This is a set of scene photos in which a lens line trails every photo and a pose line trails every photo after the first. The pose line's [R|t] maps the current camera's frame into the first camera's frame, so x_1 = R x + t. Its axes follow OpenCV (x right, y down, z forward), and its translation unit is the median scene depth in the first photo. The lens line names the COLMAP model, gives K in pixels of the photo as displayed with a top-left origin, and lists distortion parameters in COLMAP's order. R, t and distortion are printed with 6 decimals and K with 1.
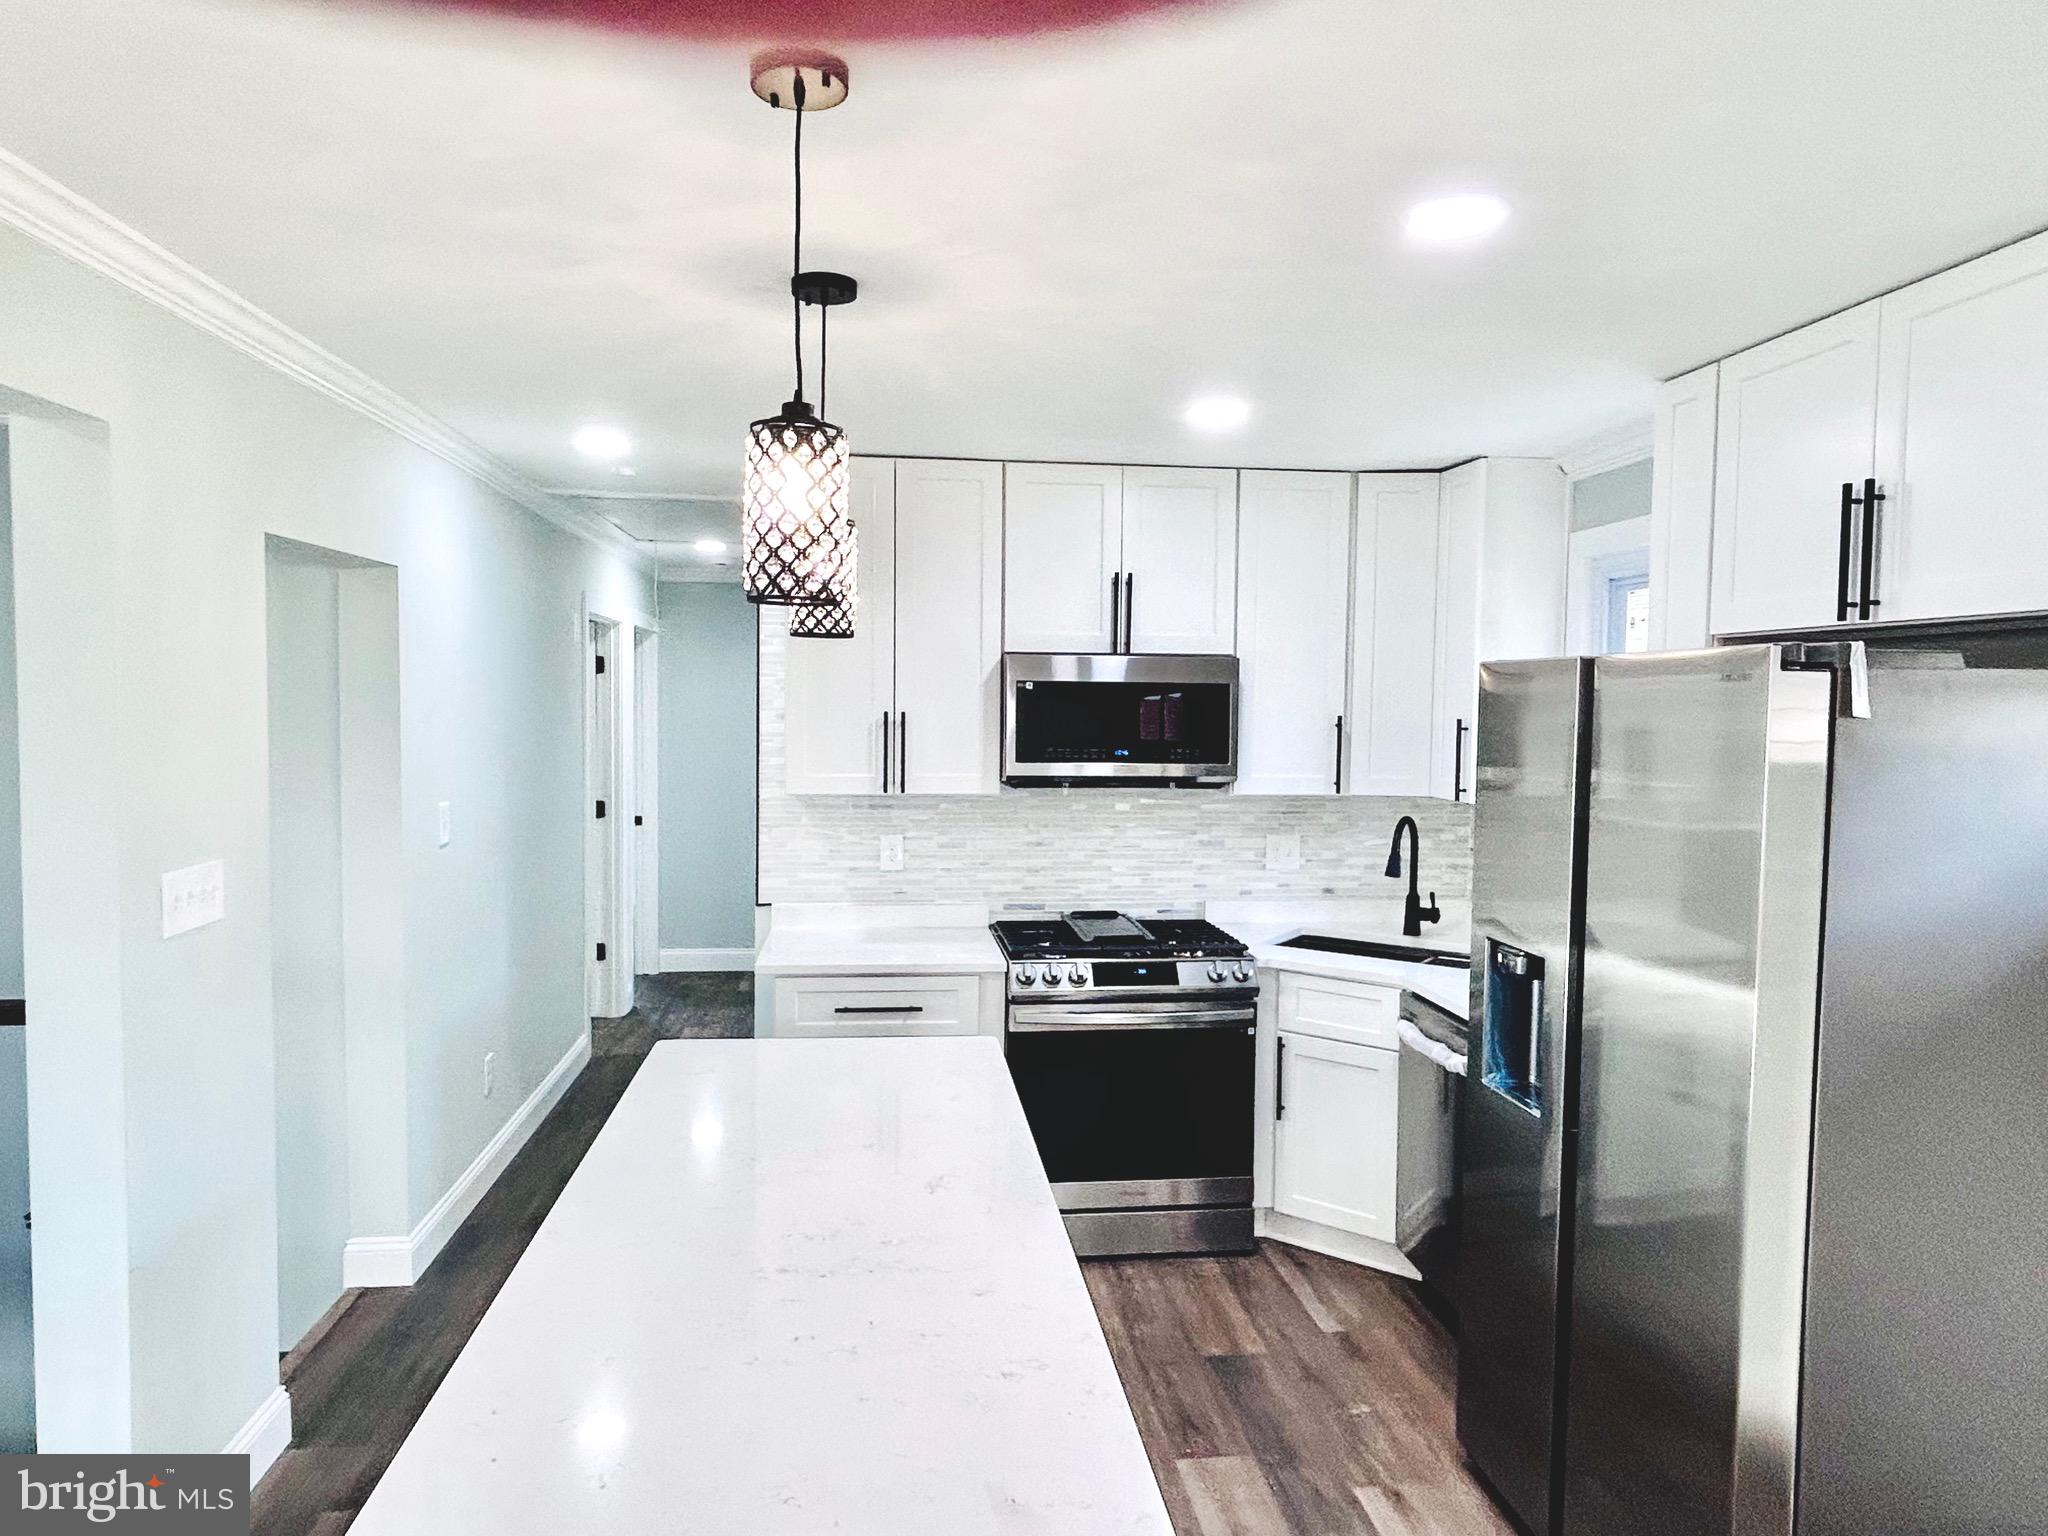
lens RADIAL K [[1277.1, 0, 1014.7], [0, 1277.1, 760.3], [0, 0, 1]] dist [-0.002436, -0.000928]
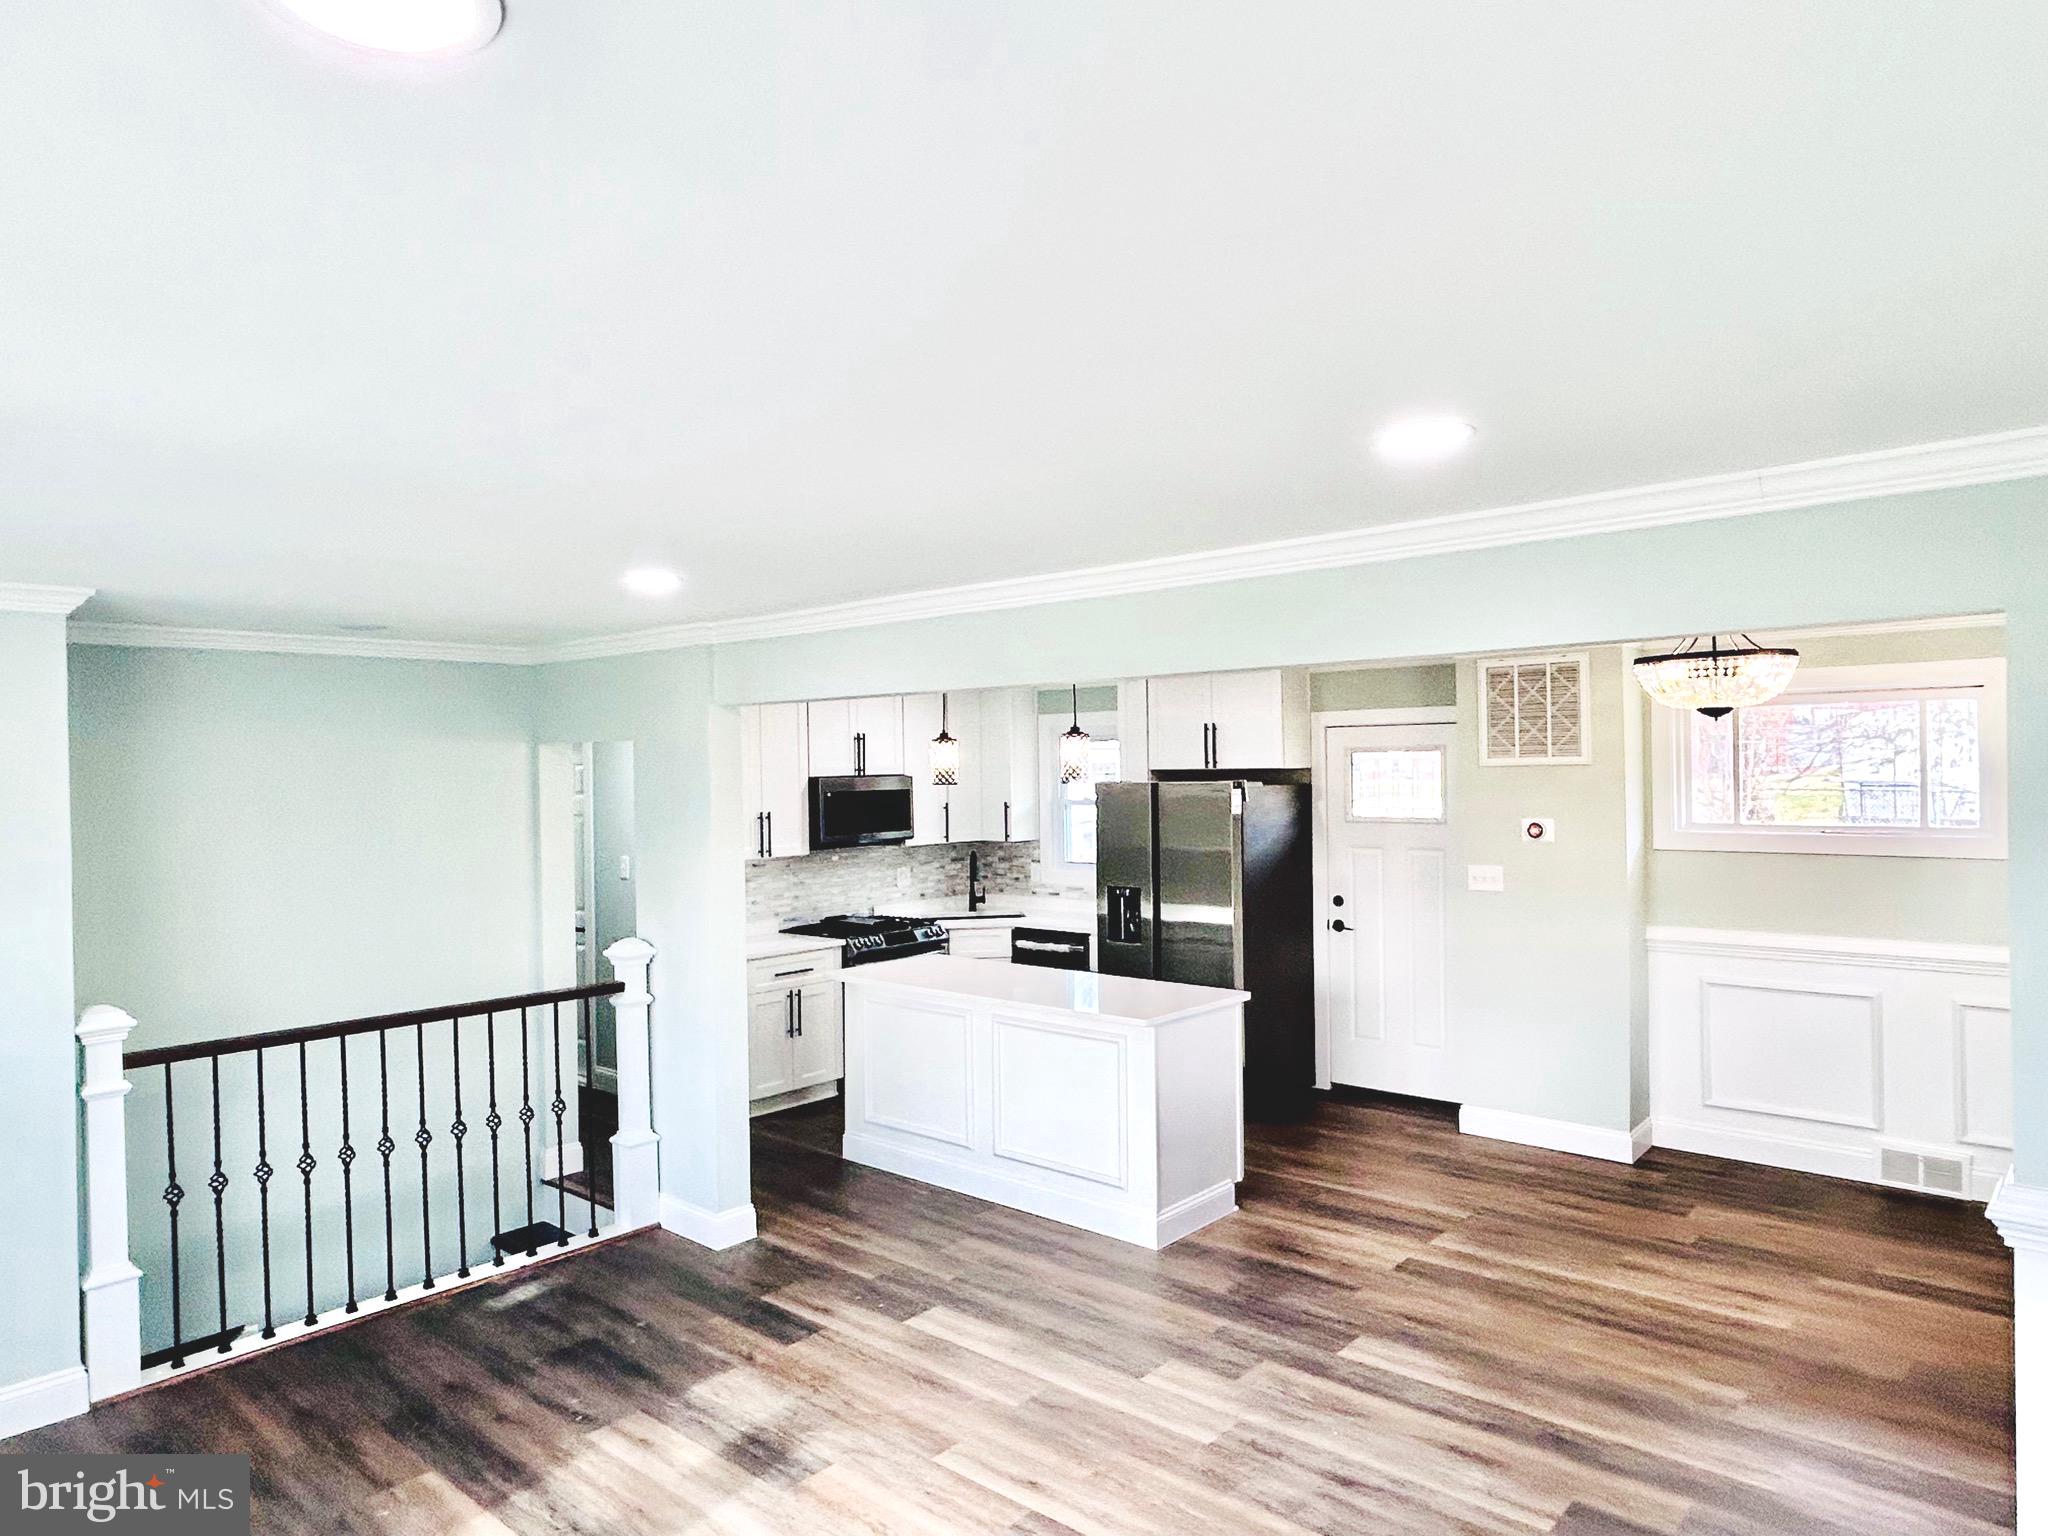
lens RADIAL K [[1289.2, 0, 1024.0], [0, 1289.2, 768.0], [0, 0, 1]] dist [0.000219, -0.000208]
pose [[0.735877, -0.025868, 0.676621, -1.034747], [0.057357, 0.998060, -0.024223, -0.034034], [-0.674681, 0.056634, 0.735933, -0.575267]]
